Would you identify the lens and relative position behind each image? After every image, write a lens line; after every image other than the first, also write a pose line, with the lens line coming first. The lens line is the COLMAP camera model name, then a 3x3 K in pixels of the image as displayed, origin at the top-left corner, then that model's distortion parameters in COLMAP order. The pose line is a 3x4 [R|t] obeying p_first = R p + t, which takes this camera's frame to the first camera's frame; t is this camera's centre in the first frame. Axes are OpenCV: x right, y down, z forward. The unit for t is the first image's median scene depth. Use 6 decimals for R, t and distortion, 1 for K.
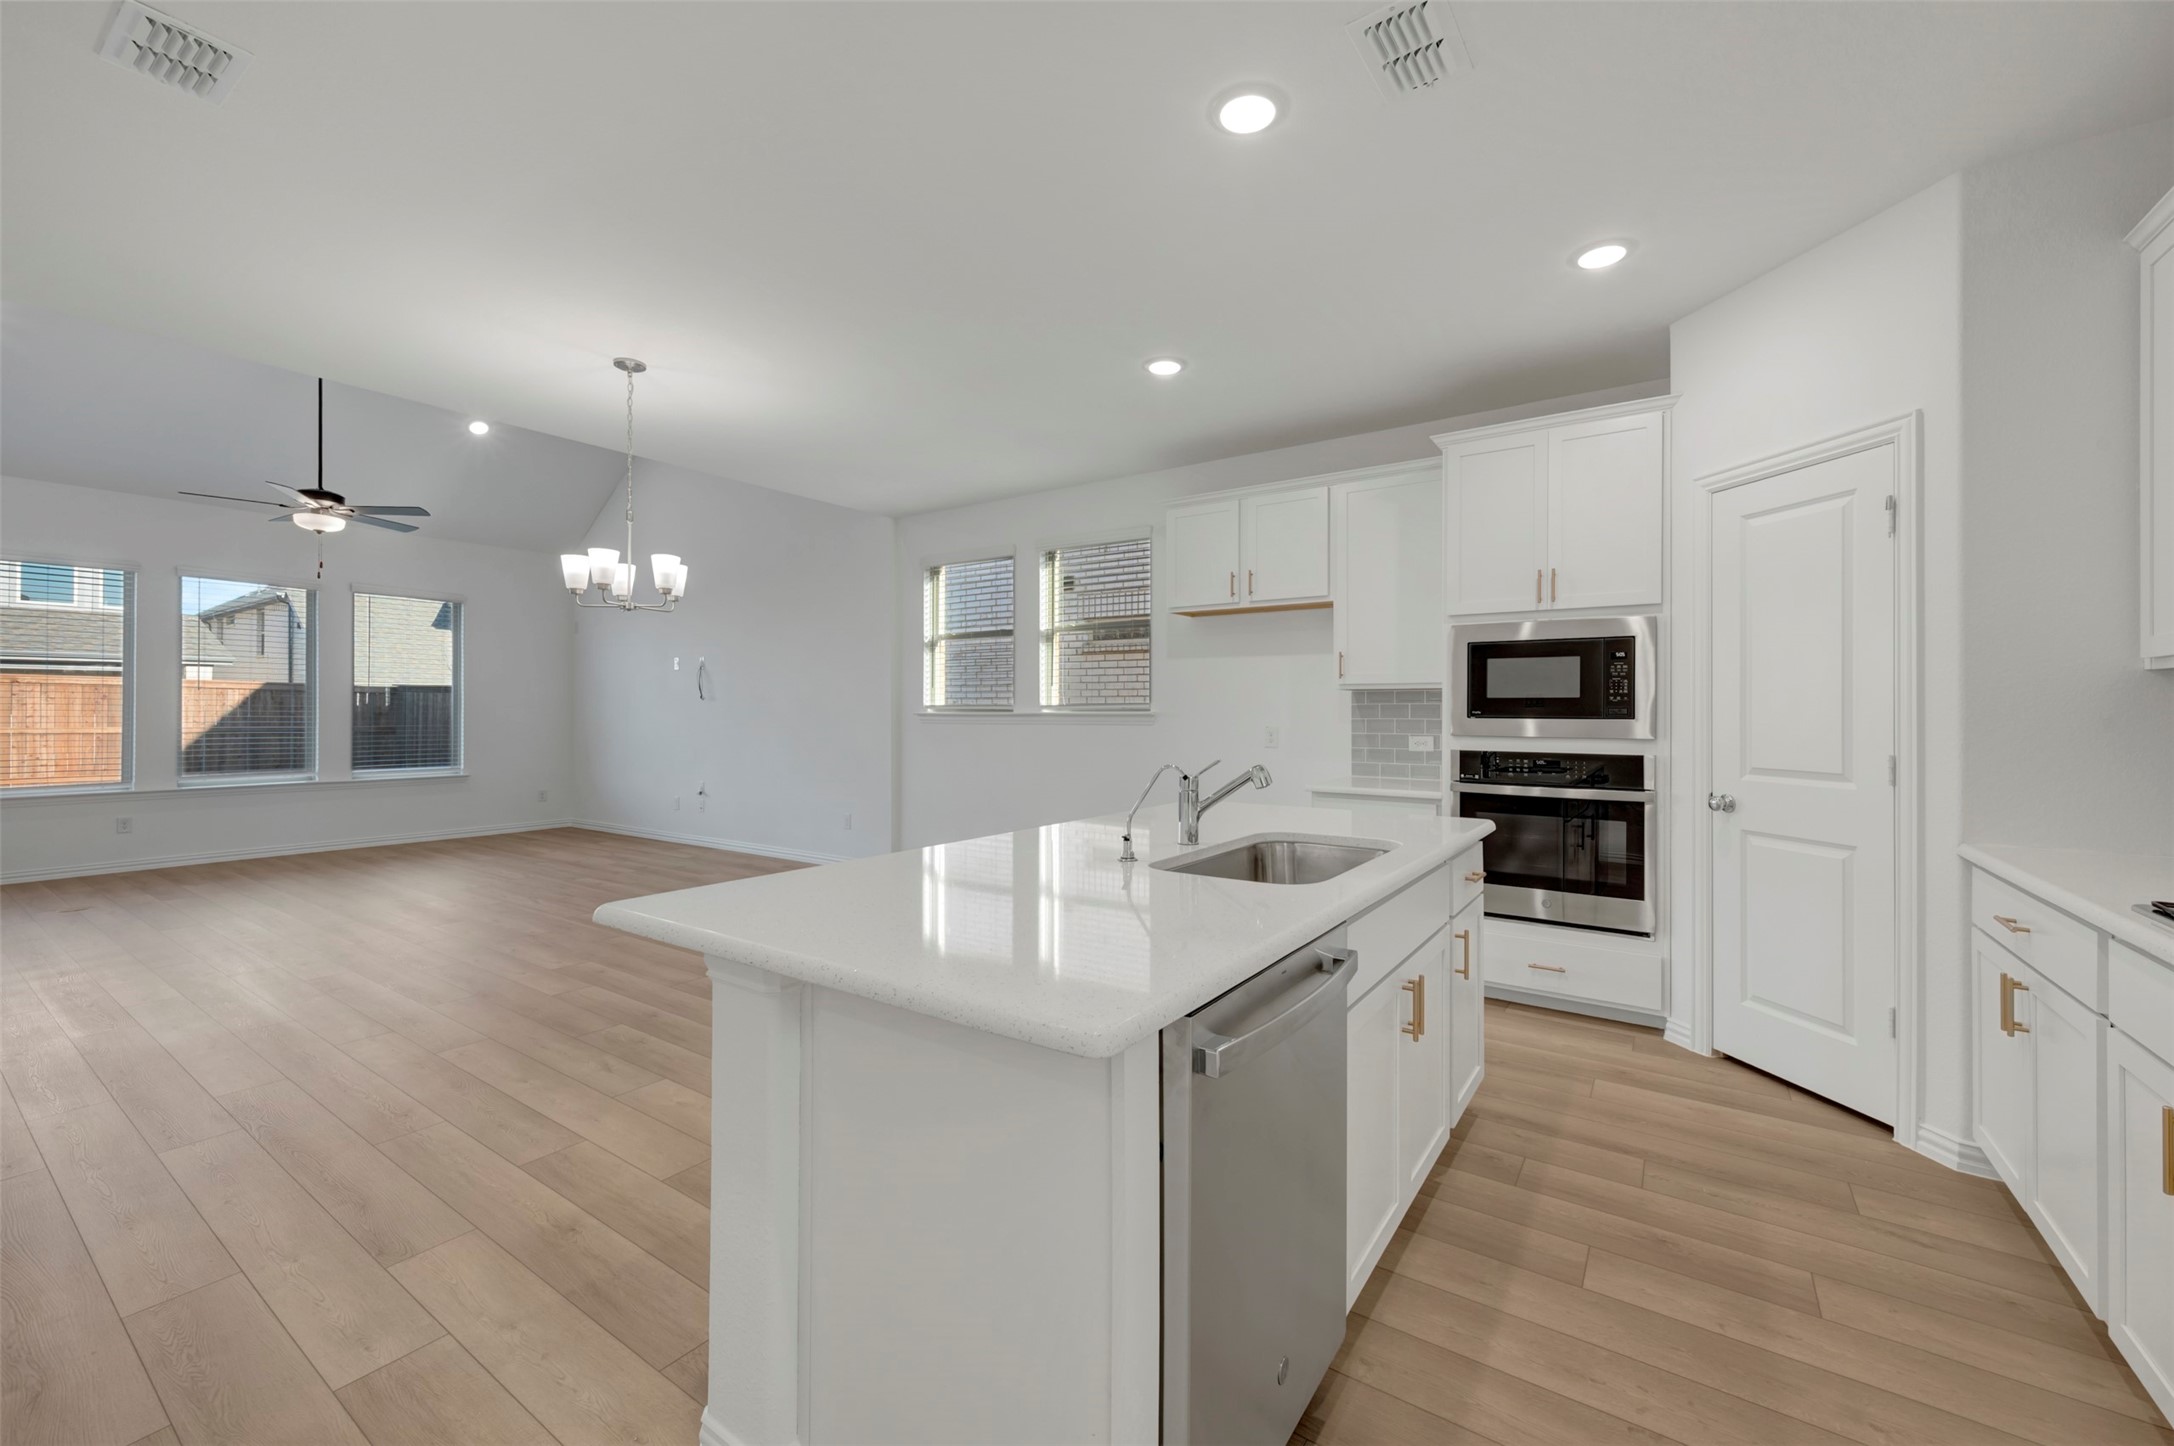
lens RADIAL K [[865.9, 0, 1094.8], [0, 865.9, 703.8], [0, 0, 1]] dist [0.001368, -0.000482]
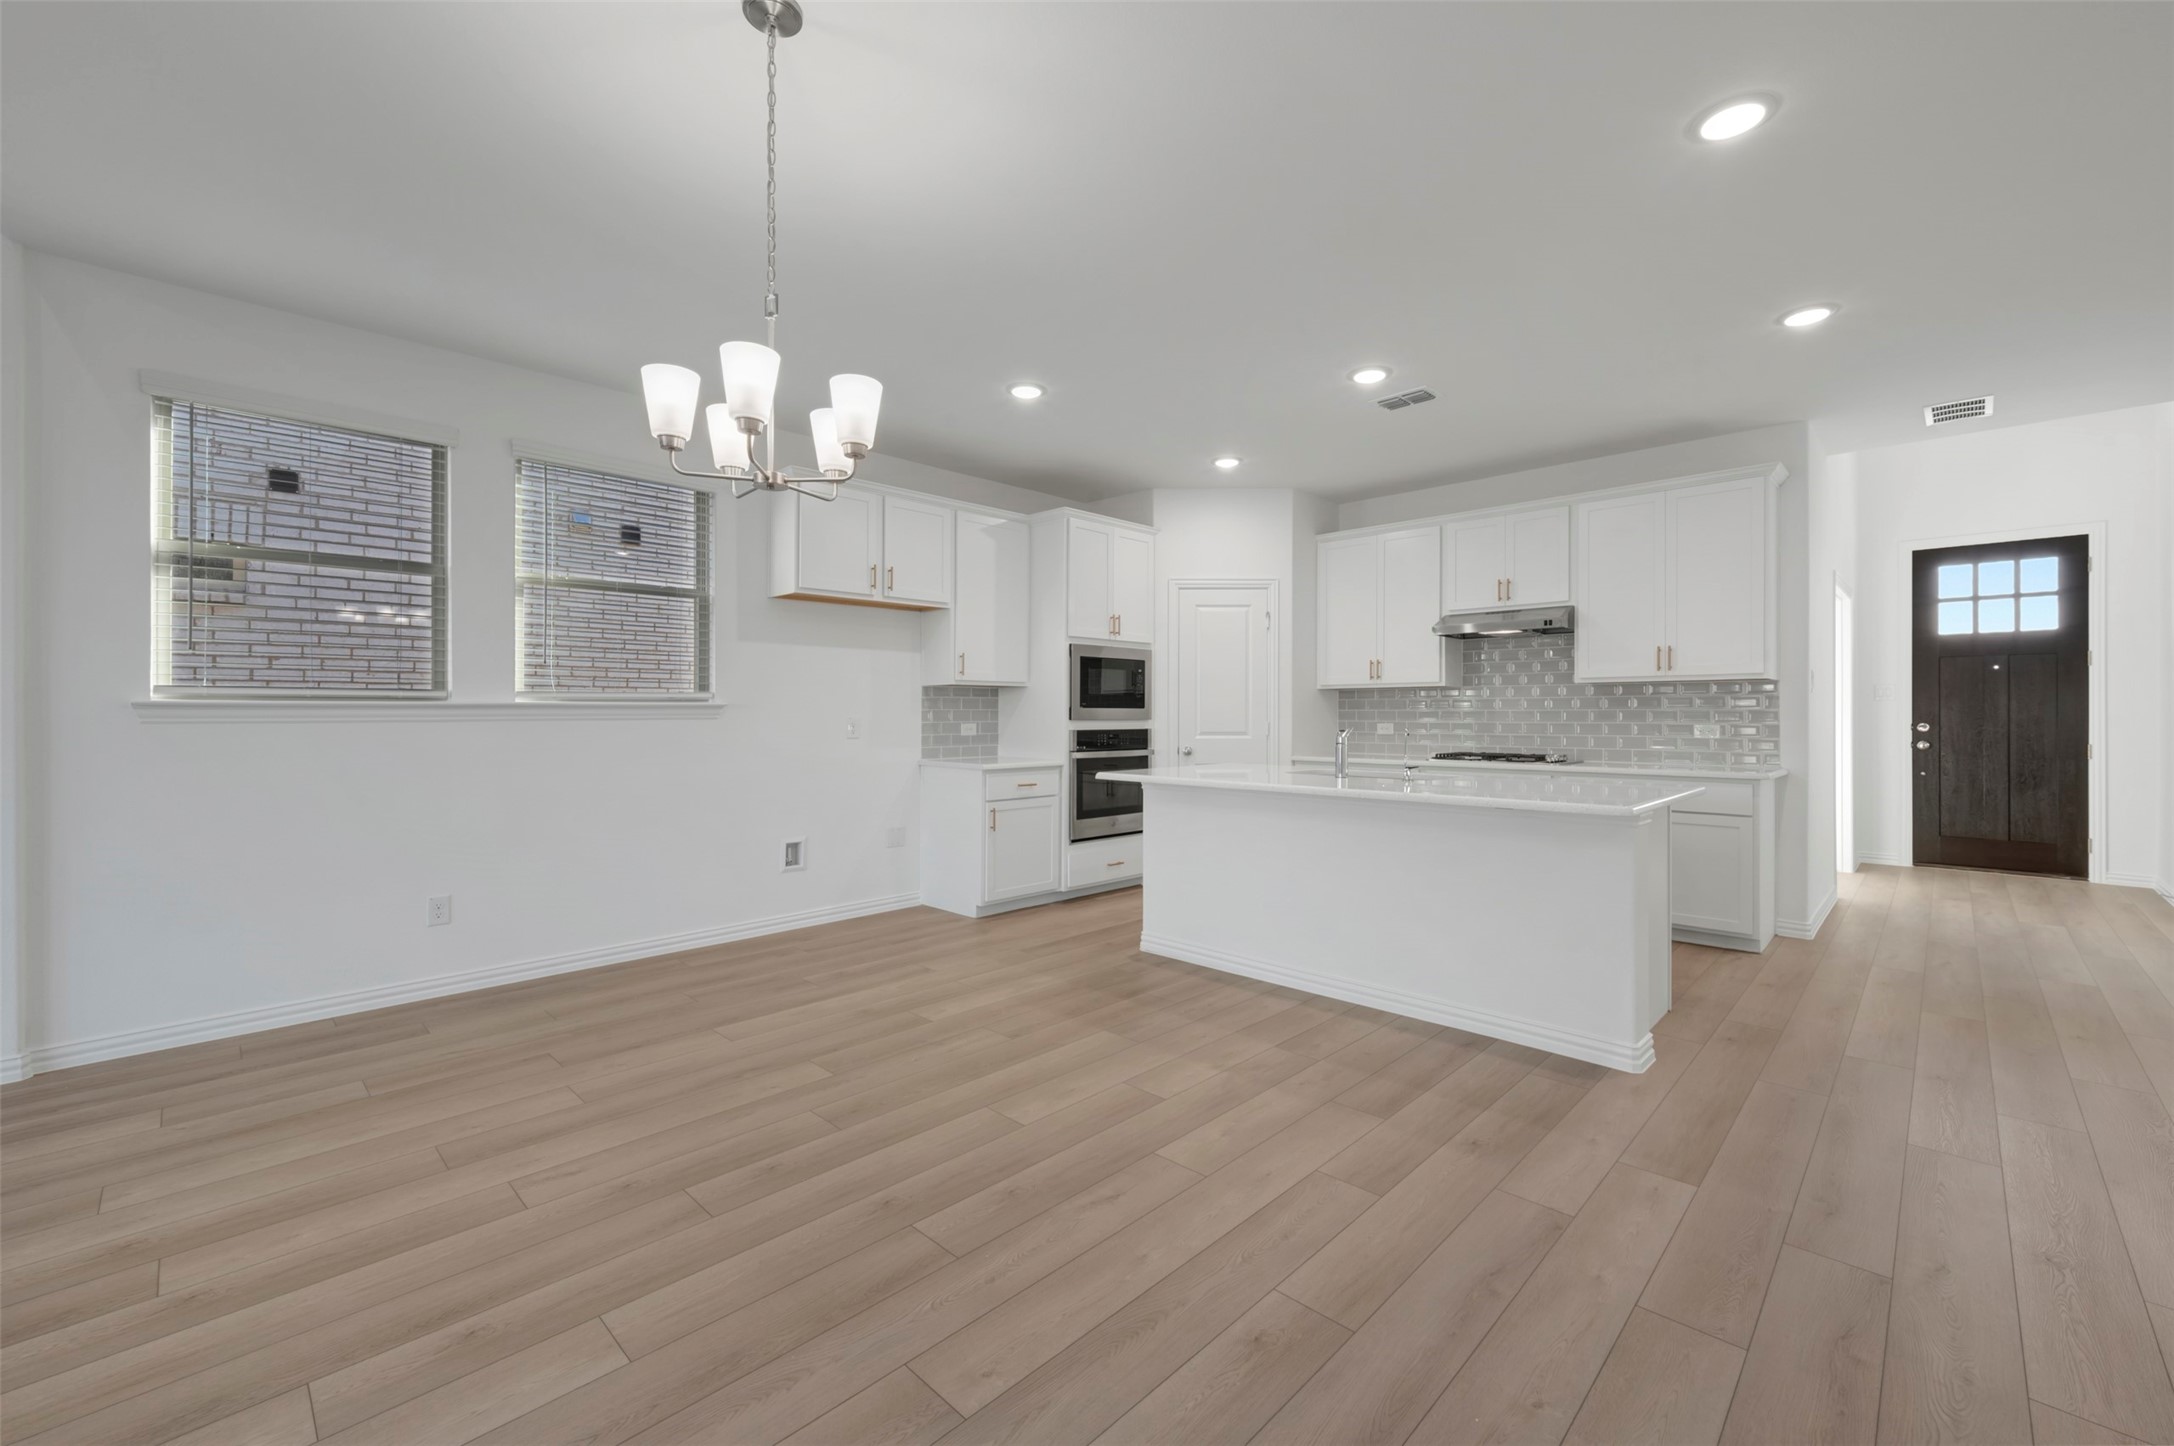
lens RADIAL K [[865.9, 0, 1094.8], [0, 865.9, 703.8], [0, 0, 1]] dist [0.001368, -0.000482]
pose [[0.183380, 0.008253, 0.983007, -0.995089], [-0.008770, 0.999939, -0.006759, 0.018297], [-0.983003, -0.007382, 0.183441, 0.699156]]
